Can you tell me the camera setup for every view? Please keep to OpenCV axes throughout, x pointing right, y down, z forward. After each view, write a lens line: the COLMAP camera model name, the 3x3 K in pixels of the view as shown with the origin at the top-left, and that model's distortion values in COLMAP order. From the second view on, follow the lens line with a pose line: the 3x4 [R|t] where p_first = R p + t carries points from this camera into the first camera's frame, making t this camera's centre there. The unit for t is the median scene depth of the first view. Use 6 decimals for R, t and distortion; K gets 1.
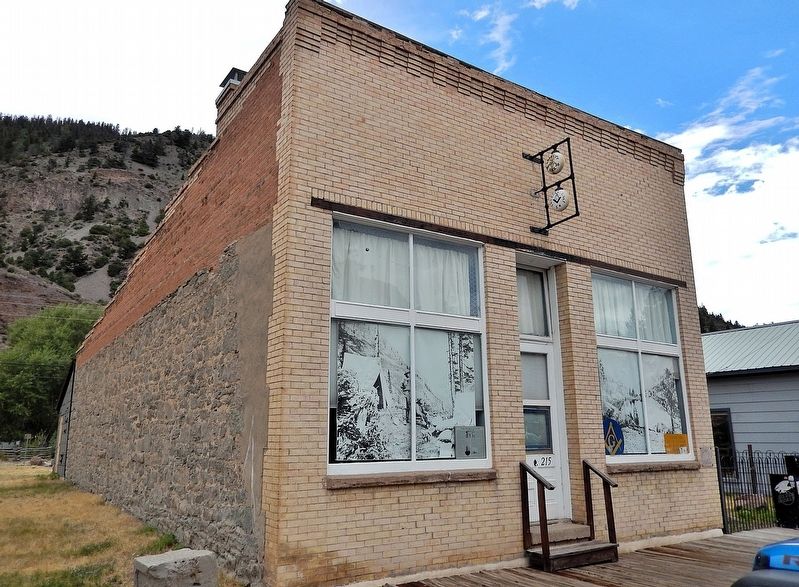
lens RADIAL K [[618.5, 0, 398.5], [0, 618.5, 294.9], [0, 0, 1]] dist [-0.005831, -0.007480]
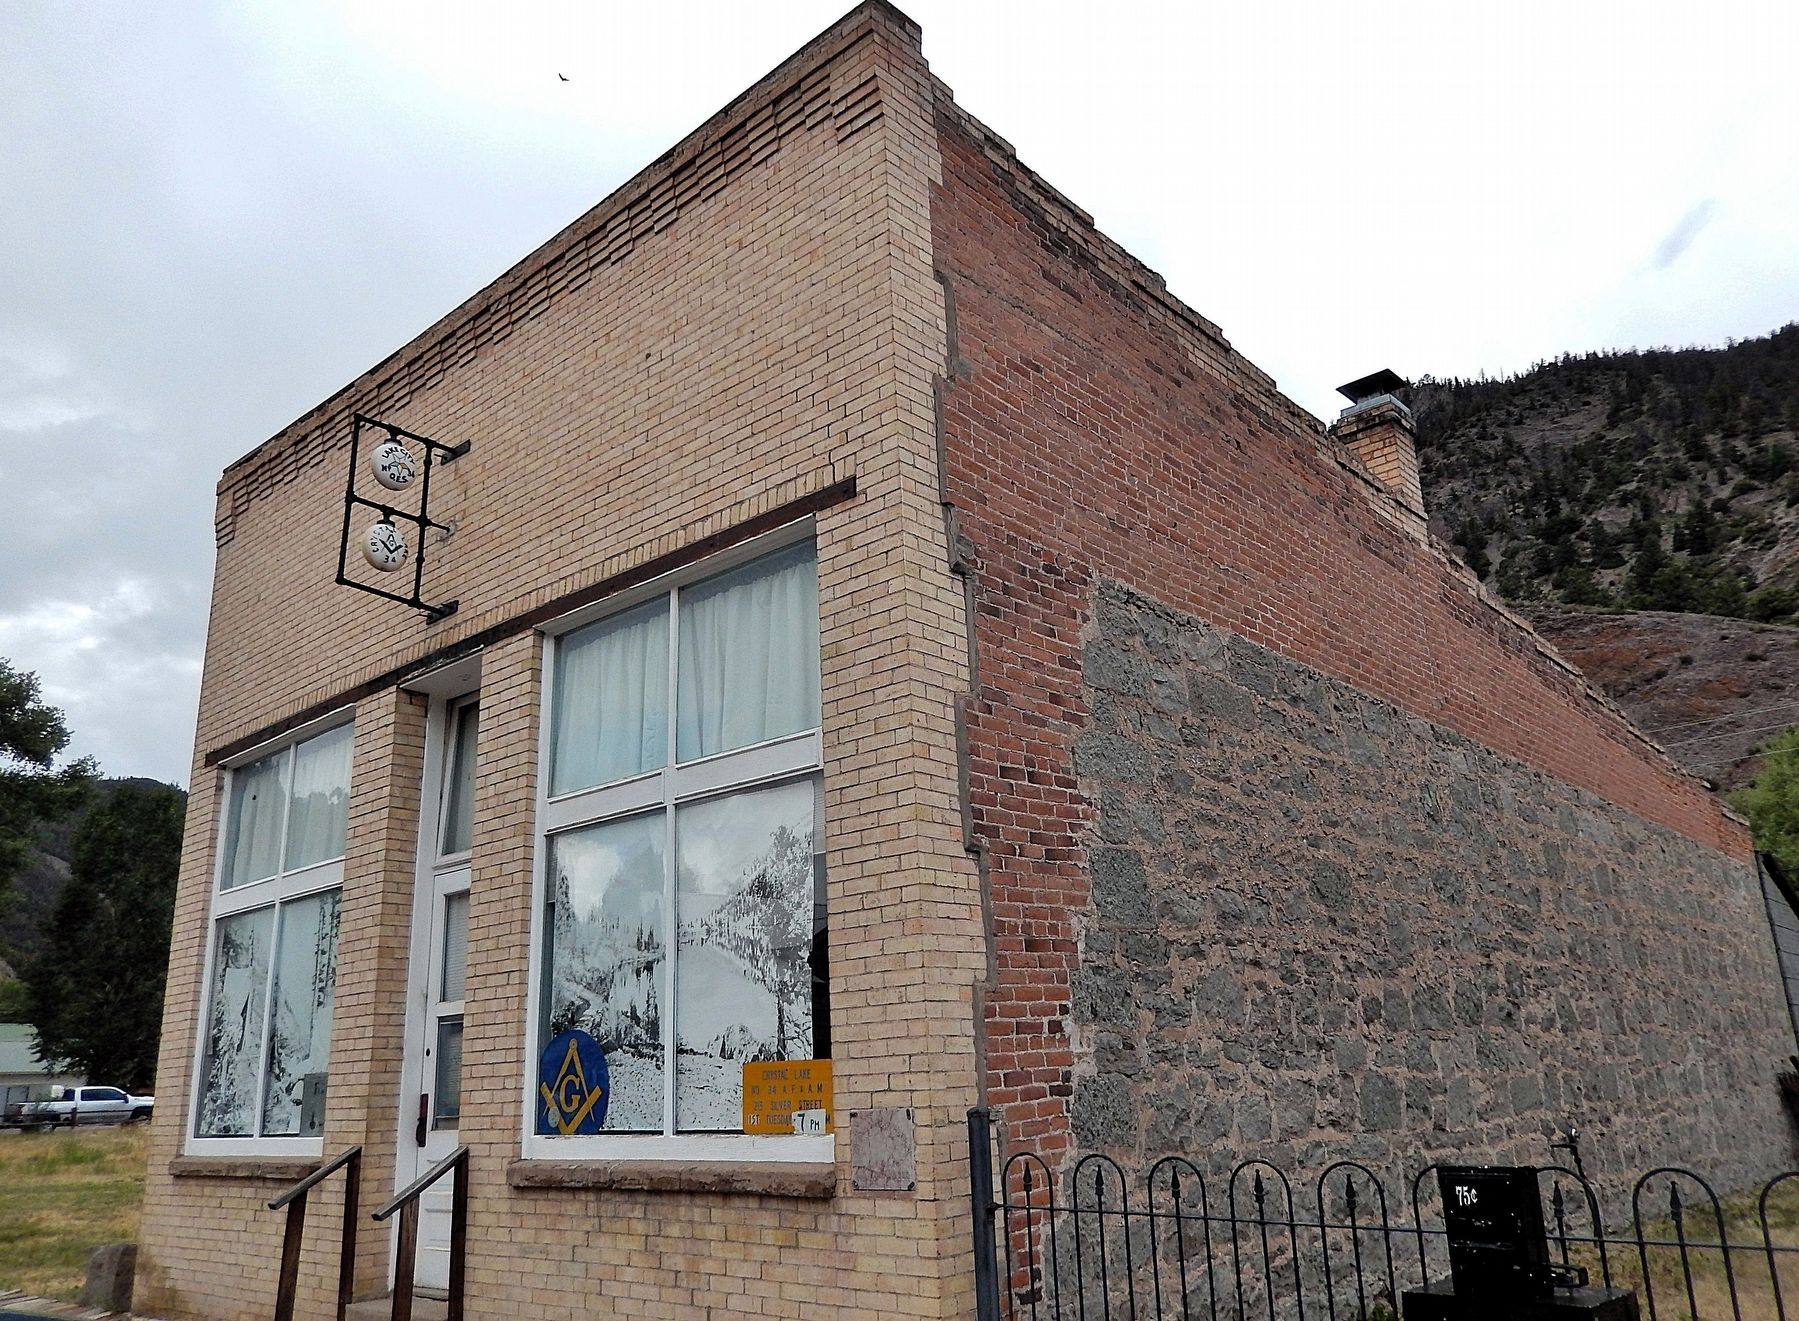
lens RADIAL K [[1392.6, 0, 898.9], [0, 1392.6, 659.6], [0, 0, 1]] dist [-0.005831, -0.007480]
pose [[0.243272, -0.290303, -0.925496, 1.157177], [0.252736, 0.940172, -0.228473, 0.225582], [0.936452, -0.178325, 0.302088, 0.951815]]
